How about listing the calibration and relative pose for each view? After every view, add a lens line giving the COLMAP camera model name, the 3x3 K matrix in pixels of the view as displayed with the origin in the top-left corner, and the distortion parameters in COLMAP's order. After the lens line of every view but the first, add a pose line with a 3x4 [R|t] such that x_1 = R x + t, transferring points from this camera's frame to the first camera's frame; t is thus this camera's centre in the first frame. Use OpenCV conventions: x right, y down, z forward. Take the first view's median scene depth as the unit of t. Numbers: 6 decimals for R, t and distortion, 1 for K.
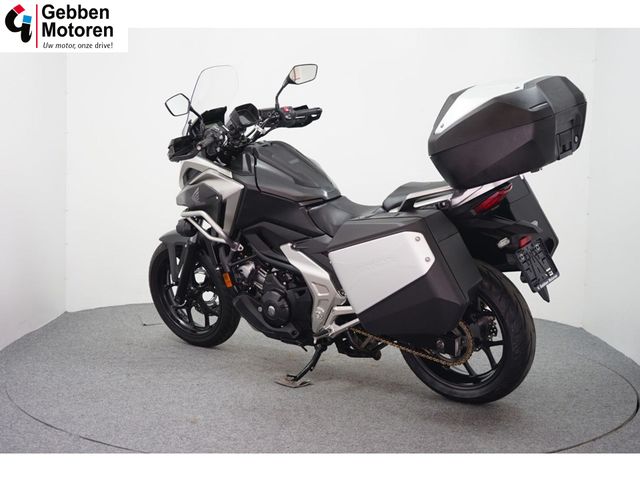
lens RADIAL K [[913.0, 0, 320.1], [0, 913.0, 239.8], [0, 0, 1]] dist [0.022349, 0.000000]
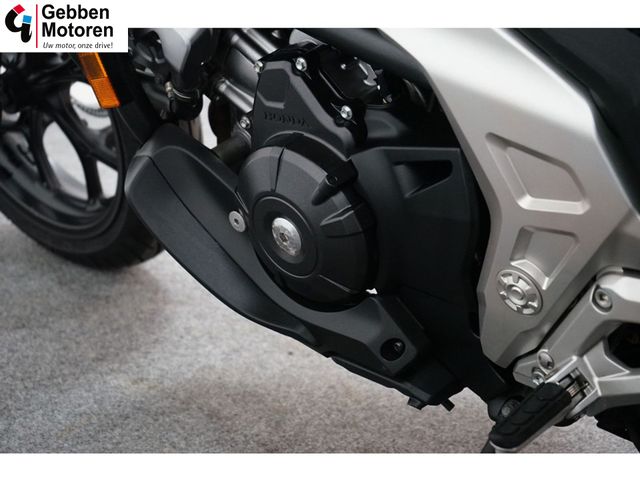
lens RADIAL K [[1297.4, 0, 320.2], [0, 1297.4, 240.8], [0, 0, 1]] dist [-0.002705, 0.000000]
pose [[0.995498, 0.010125, -0.094242, -0.017104], [0.017121, 0.958716, 0.283849, -0.007641], [0.093225, -0.284184, 0.954227, 0.718802]]
